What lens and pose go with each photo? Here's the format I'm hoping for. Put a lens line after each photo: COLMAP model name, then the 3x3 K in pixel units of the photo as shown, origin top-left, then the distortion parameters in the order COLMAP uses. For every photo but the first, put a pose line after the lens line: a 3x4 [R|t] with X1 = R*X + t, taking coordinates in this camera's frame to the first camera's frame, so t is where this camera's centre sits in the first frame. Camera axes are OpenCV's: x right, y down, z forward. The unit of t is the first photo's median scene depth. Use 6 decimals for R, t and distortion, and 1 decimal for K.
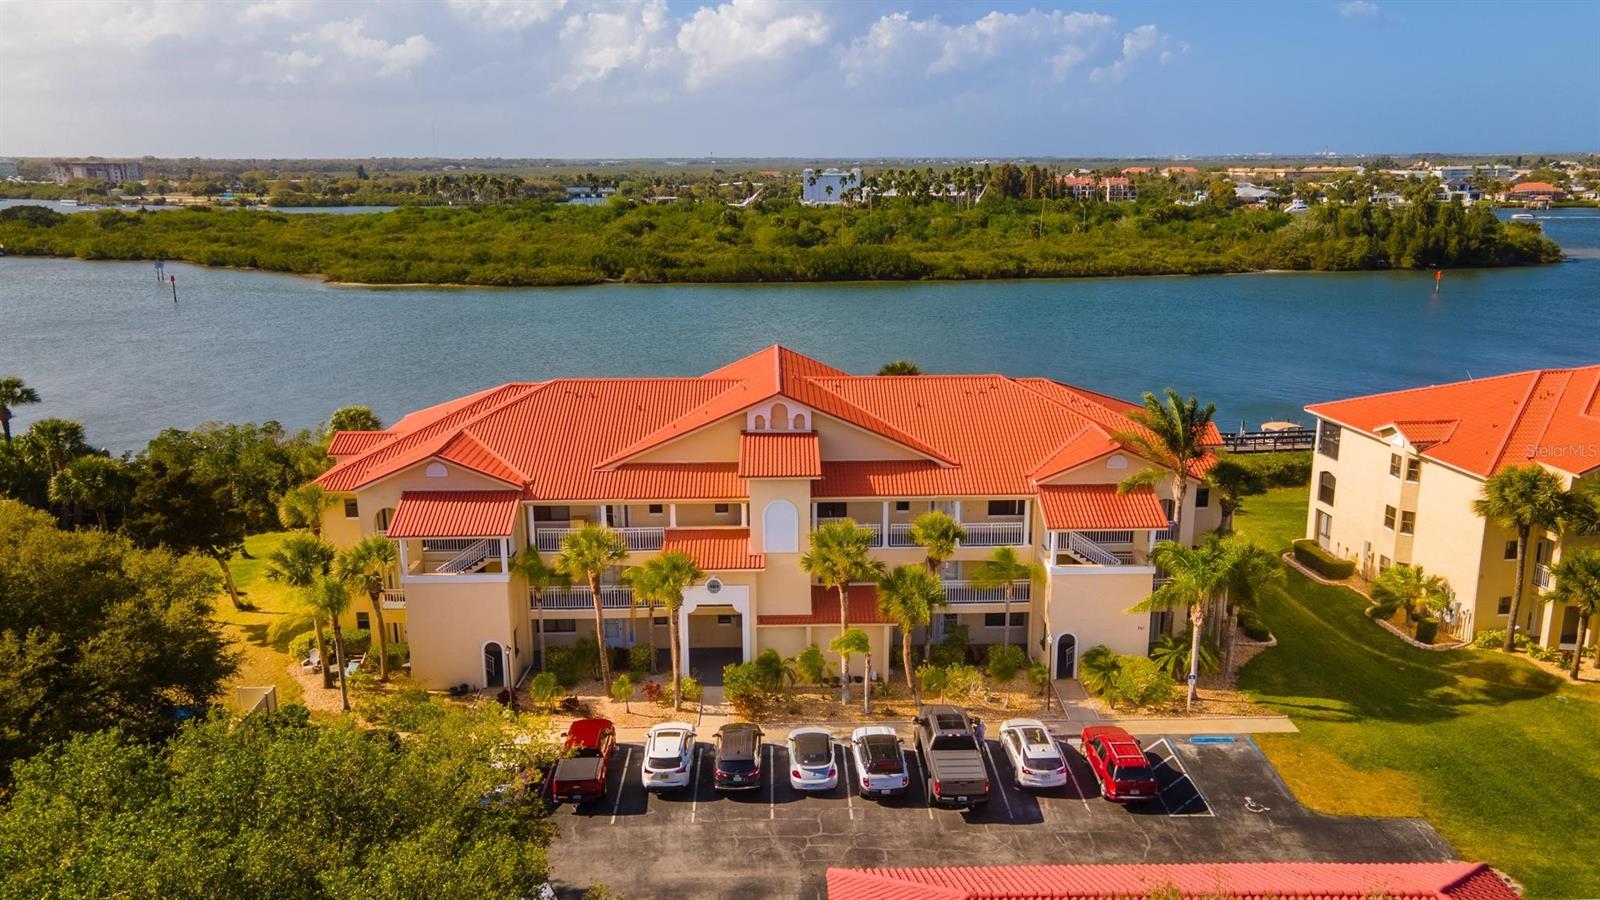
lens RADIAL K [[1196.2, 0, 800.0], [0, 1196.2, 450.0], [0, 0, 1]] dist [0.022214, 0.032772]
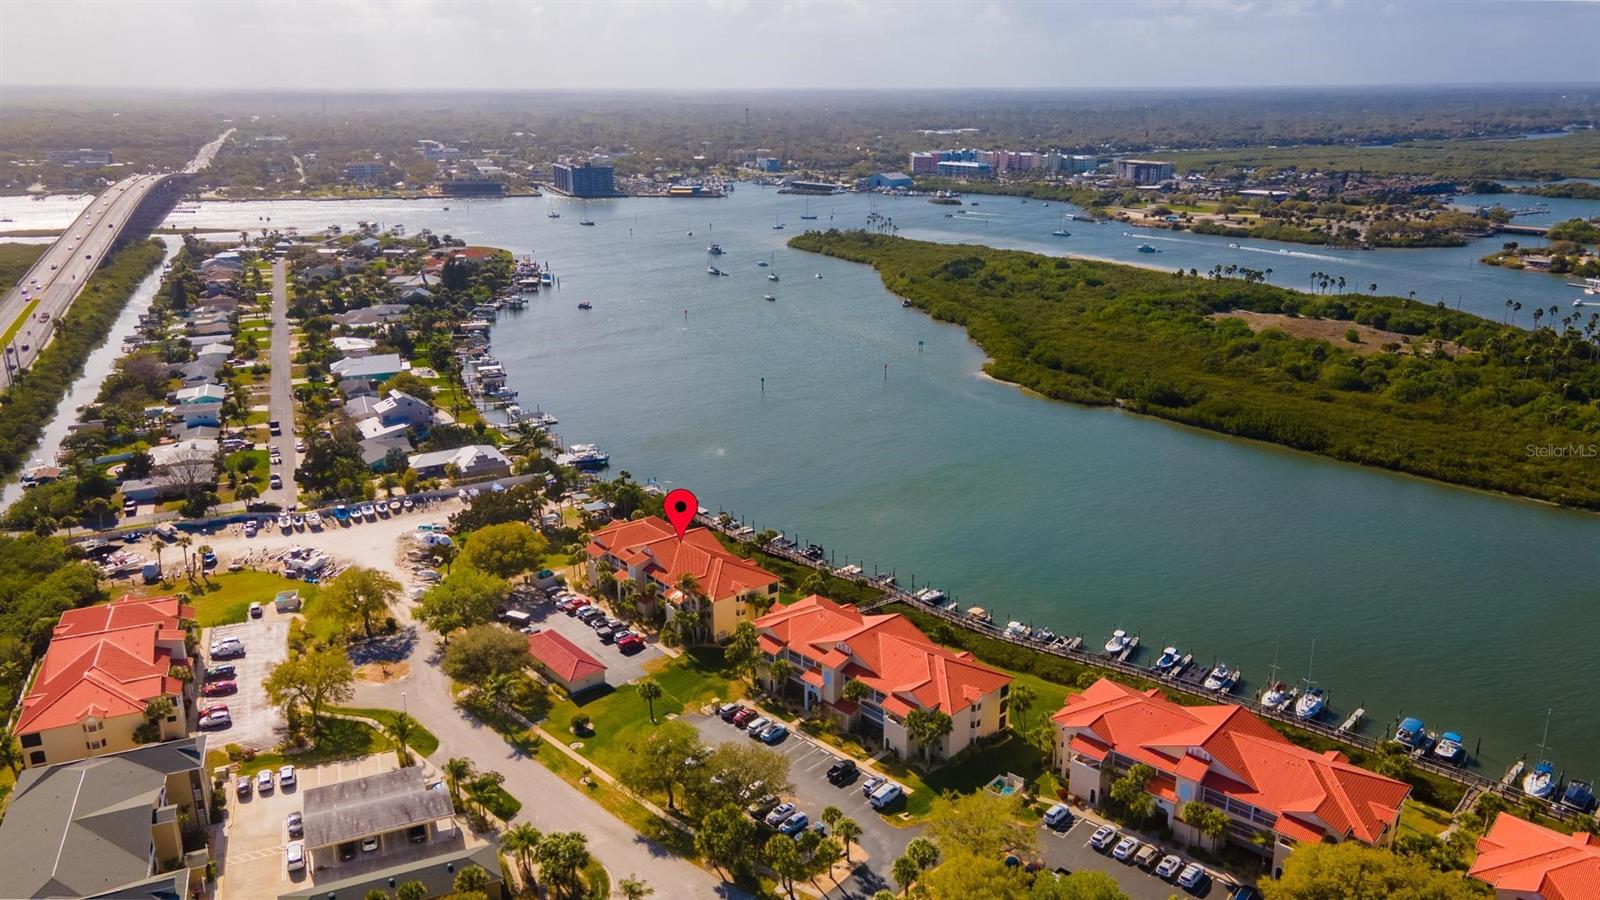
lens RADIAL K [[1163.1, 0, 800.0], [0, 1163.1, 450.0], [0, 0, 1]] dist [0.024398, 0.007042]
pose [[0.629293, 0.234343, -0.740995, 0.697883], [-0.185483, 0.971190, 0.149621, -0.230827], [0.754709, 0.043287, 0.654630, -0.273090]]
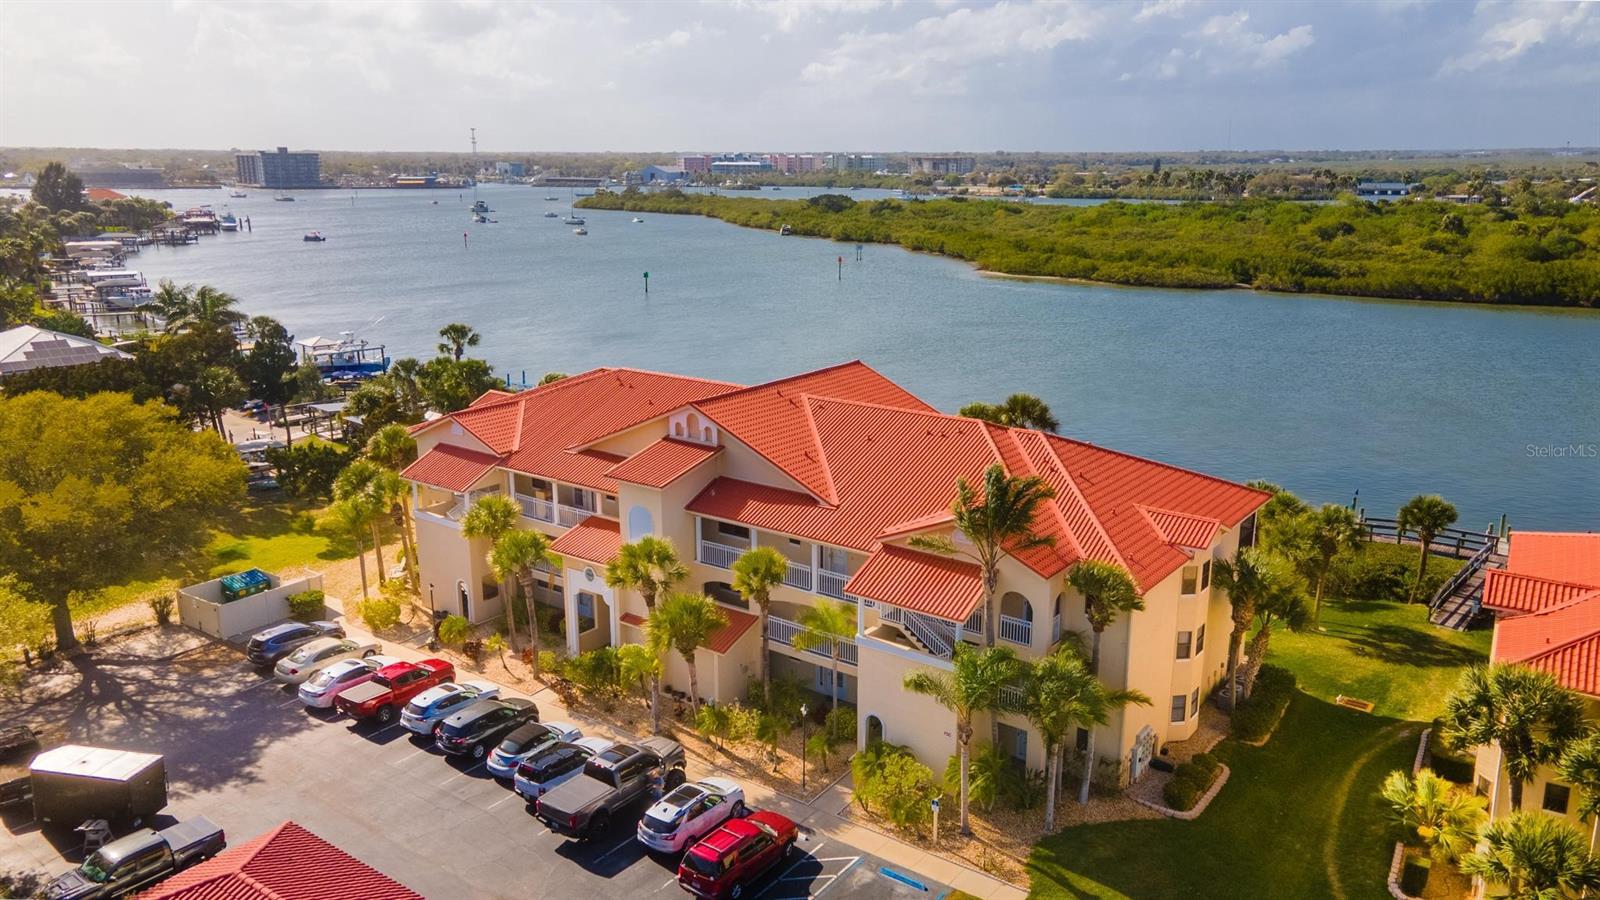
lens RADIAL K [[1183.8, 0, 800.0], [0, 1183.8, 450.0], [0, 0, 1]] dist [0.028069, 0.046964]
pose [[0.790533, 0.154049, -0.592729, 0.139025], [-0.149477, 0.987110, 0.057187, -0.016881], [0.593898, 0.043391, 0.803369, 0.054004]]
